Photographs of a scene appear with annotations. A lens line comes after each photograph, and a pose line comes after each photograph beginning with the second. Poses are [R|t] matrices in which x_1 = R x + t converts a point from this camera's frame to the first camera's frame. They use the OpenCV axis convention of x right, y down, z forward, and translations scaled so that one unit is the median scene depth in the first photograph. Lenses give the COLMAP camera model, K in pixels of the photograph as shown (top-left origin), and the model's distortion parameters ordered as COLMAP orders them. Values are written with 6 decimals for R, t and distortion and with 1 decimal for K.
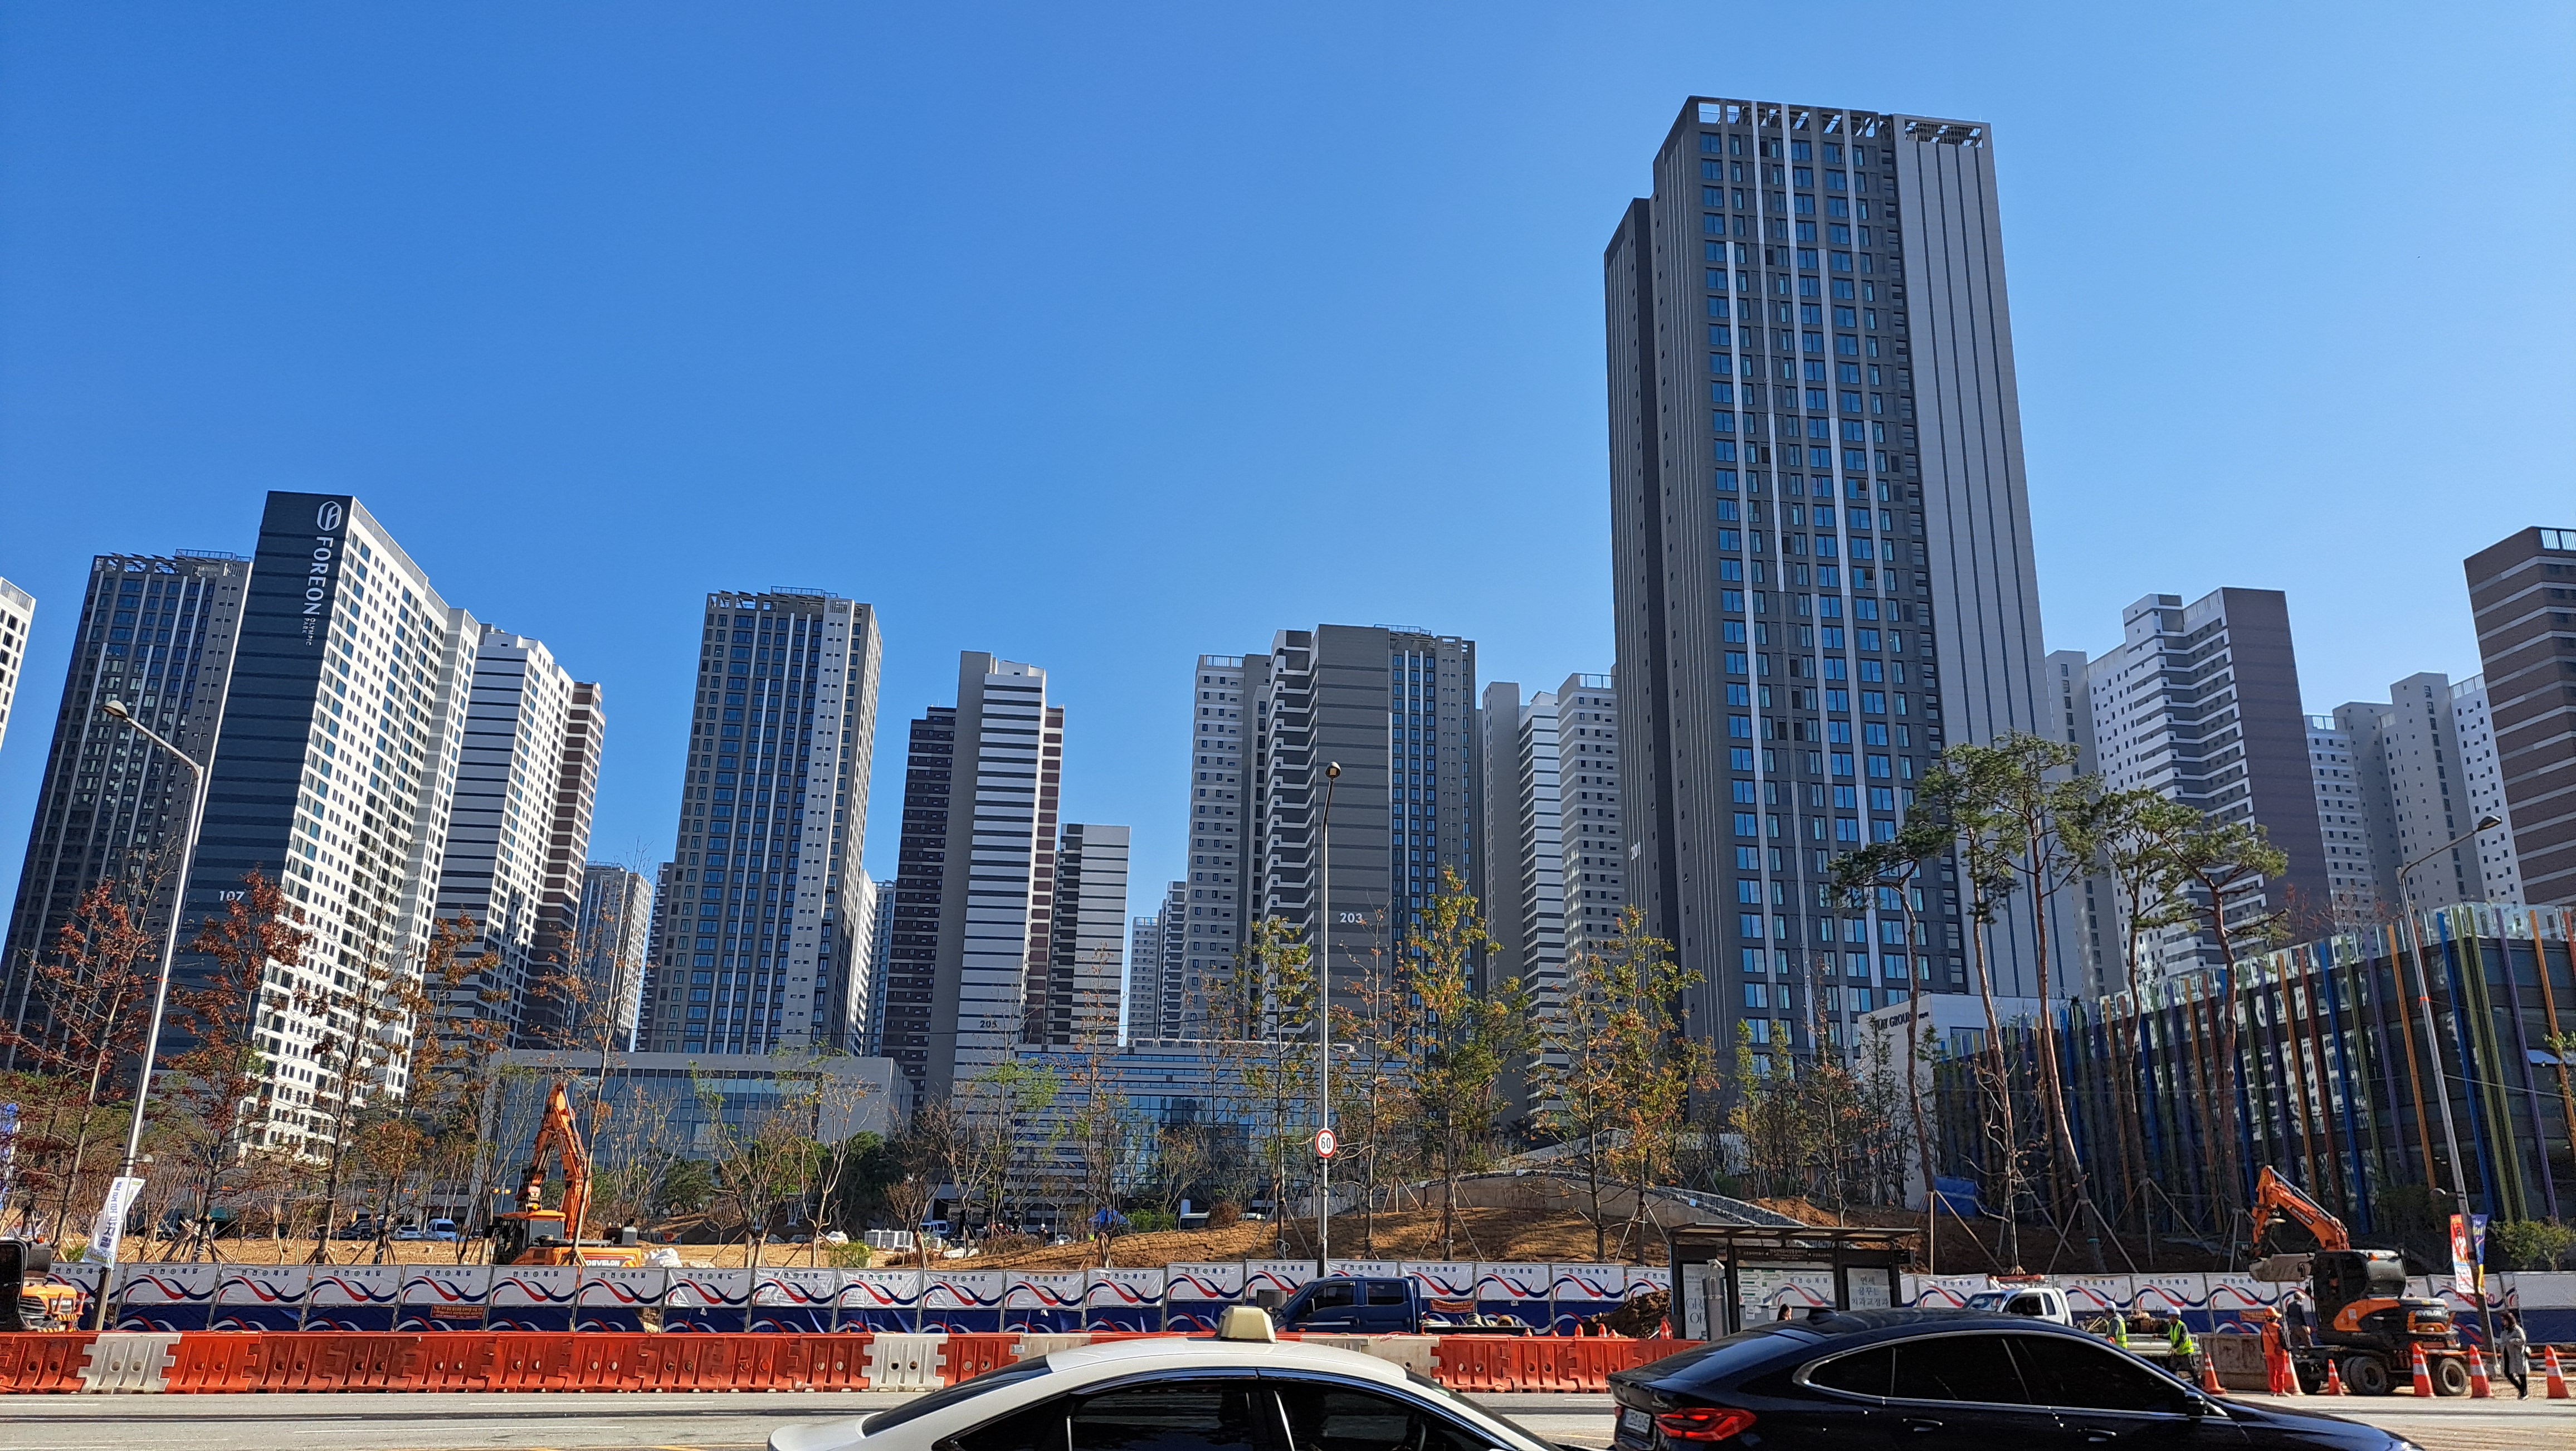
lens RADIAL K [[1798.0, 0, 1335.0], [0, 1798.0, 699.9], [0, 0, 1]] dist [0.128790, -0.163736]
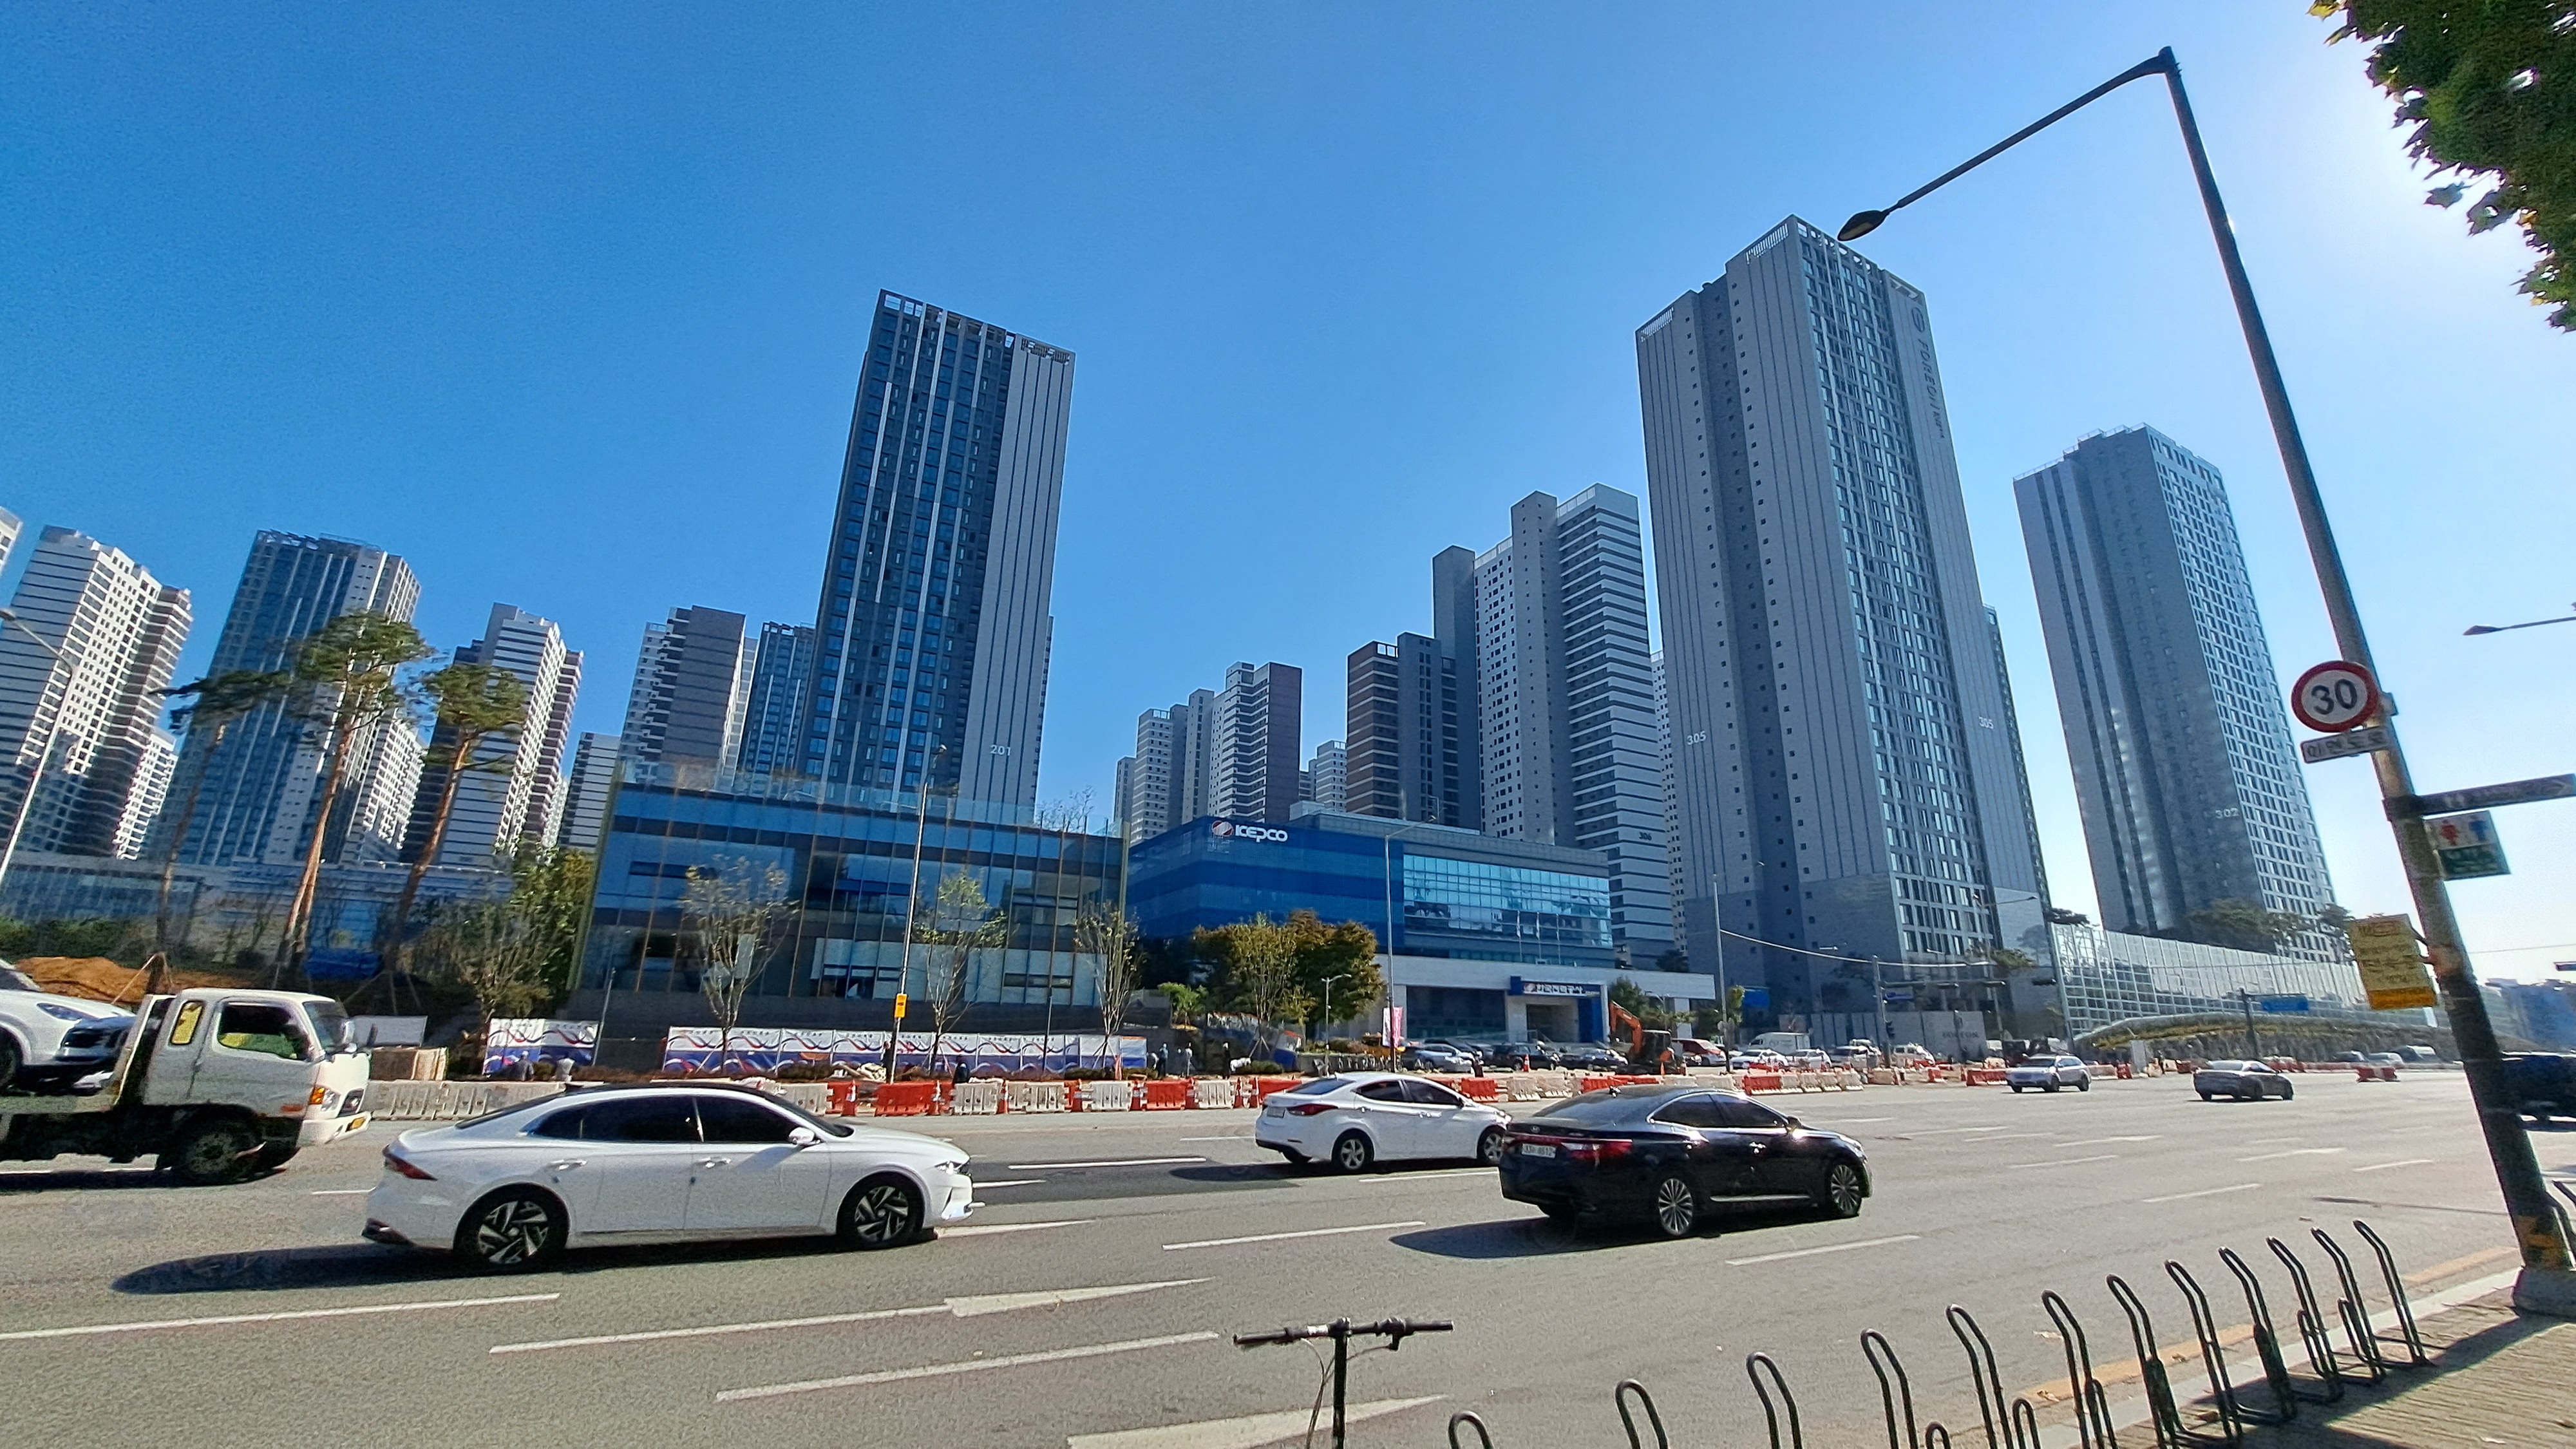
lens RADIAL K [[1046.7, 0, 1285.8], [0, 1046.7, 713.6], [0, 0, 1]] dist [-0.019858, 0.000107]
pose [[0.930483, 0.111048, 0.349099, 0.135202], [-0.112136, 0.993545, -0.017160, 0.005807], [-0.348751, -0.023179, 0.936929, 0.013805]]
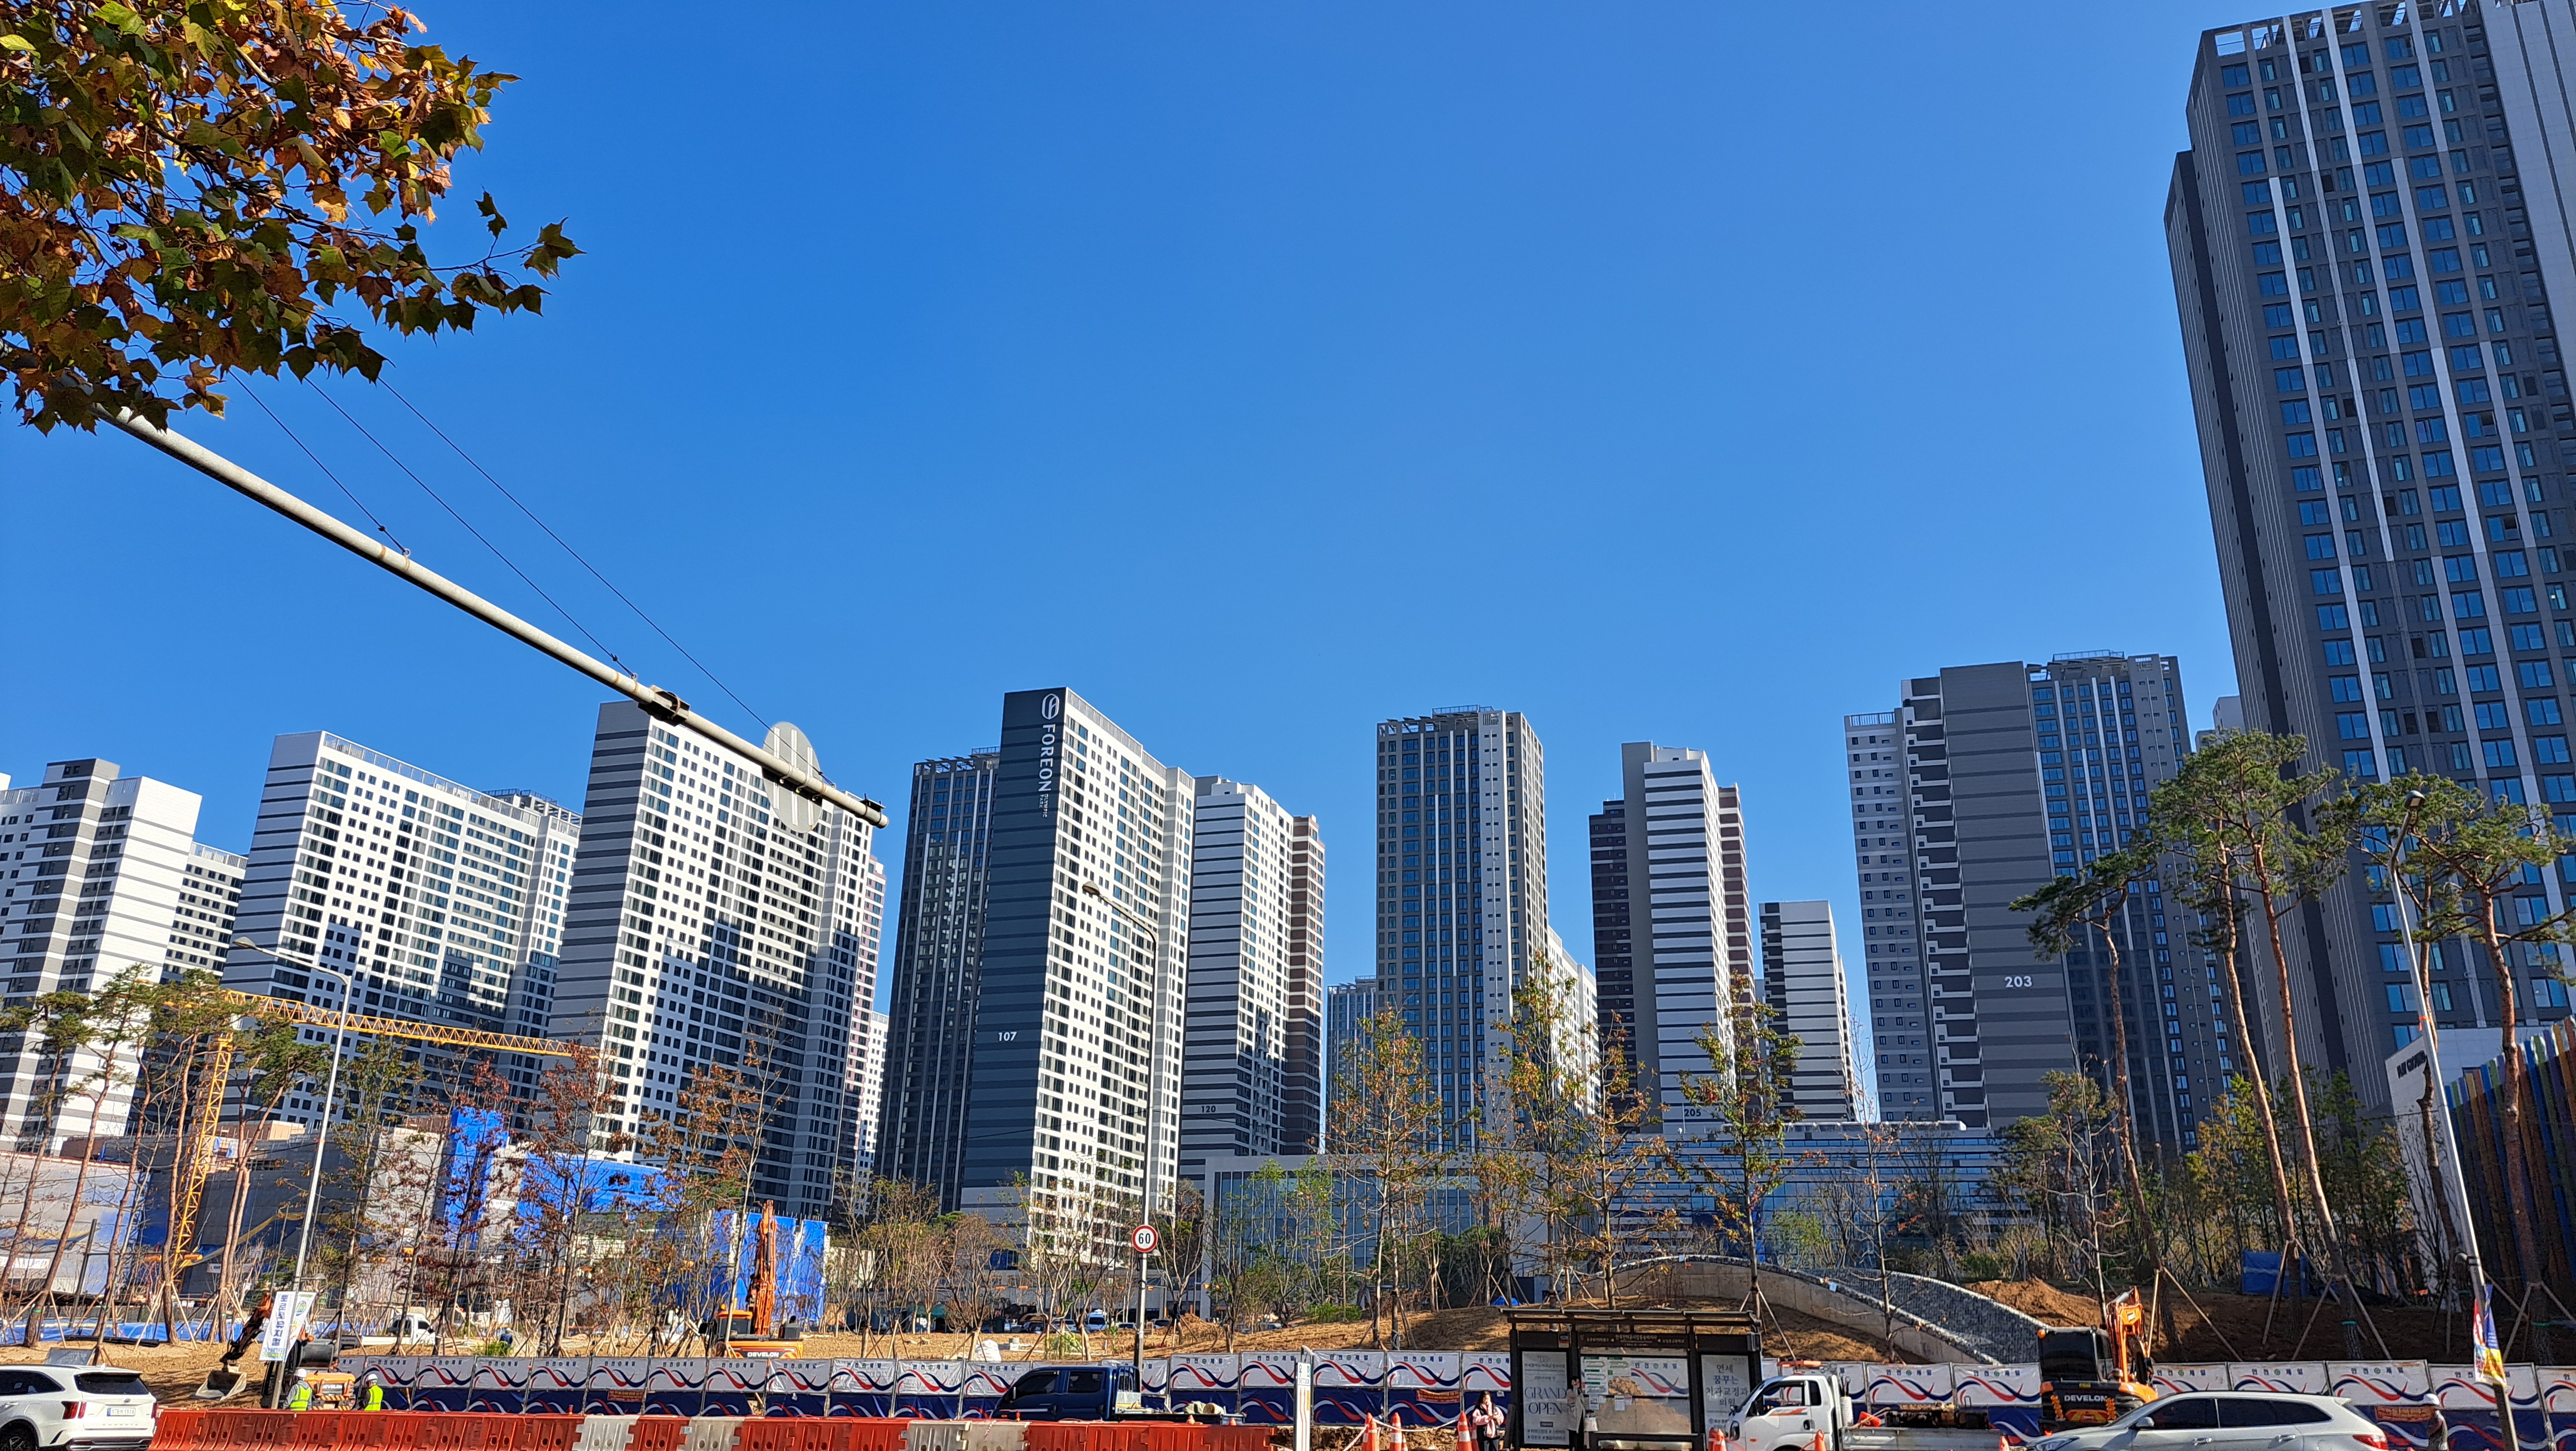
lens RADIAL K [[1798.0, 0, 1335.0], [0, 1798.0, 699.9], [0, 0, 1]] dist [0.128790, -0.163736]
pose [[0.909162, -0.143597, -0.390903, 0.062284], [0.125273, 0.989497, -0.072129, 0.002298], [0.397154, 0.016607, 0.917602, 0.005836]]
